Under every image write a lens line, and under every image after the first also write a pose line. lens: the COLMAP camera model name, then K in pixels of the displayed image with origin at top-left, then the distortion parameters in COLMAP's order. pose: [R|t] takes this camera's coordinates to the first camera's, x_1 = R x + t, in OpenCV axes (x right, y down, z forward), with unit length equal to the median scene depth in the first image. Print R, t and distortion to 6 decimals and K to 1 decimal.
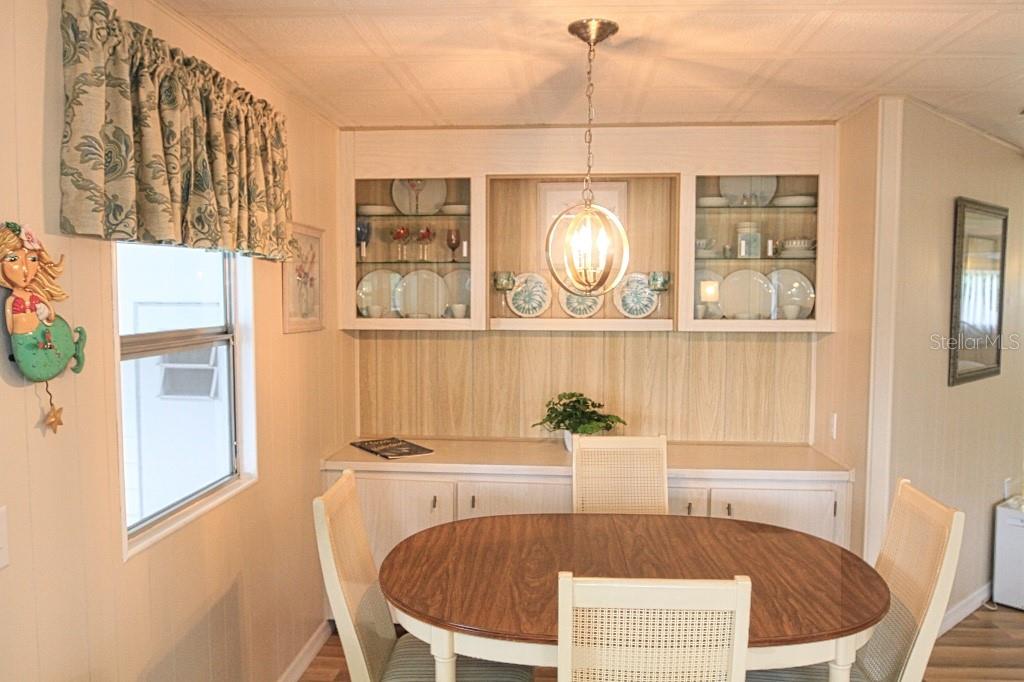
lens RADIAL K [[741.1, 0, 515.2], [0, 741.1, 345.4], [0, 0, 1]] dist [-0.045229, 0.001623]
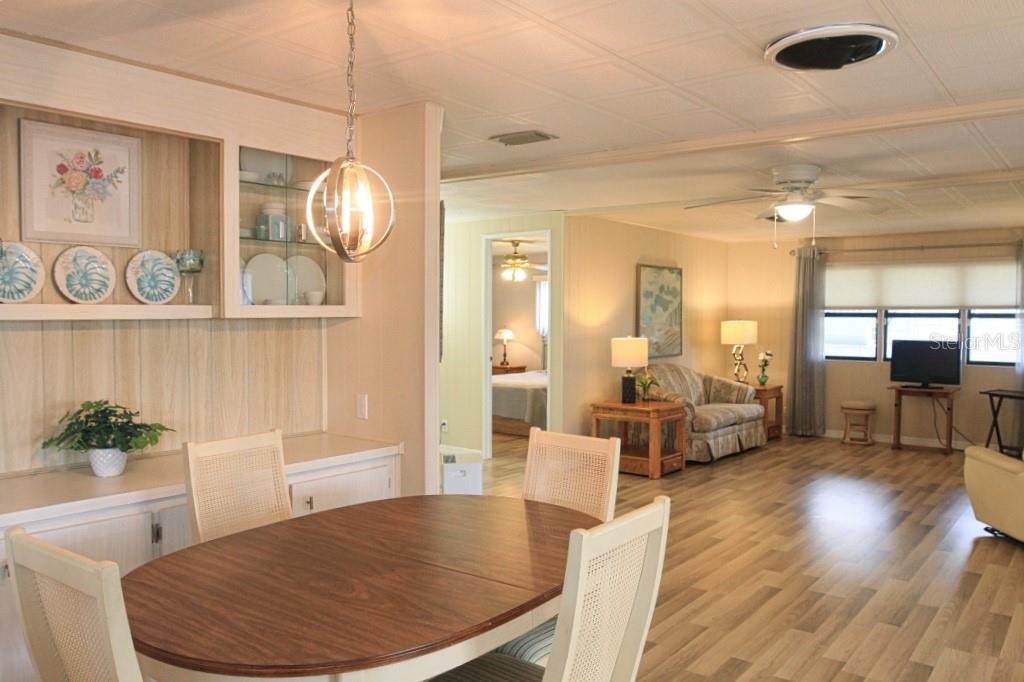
lens RADIAL K [[775.2, 0, 498.8], [0, 775.2, 343.5], [0, 0, 1]] dist [-0.044808, 0.006219]
pose [[0.565397, -0.035880, 0.824038, -0.328962], [0.053281, 0.998556, 0.006921, 0.020548], [-0.823096, 0.039992, 0.566492, 0.199083]]
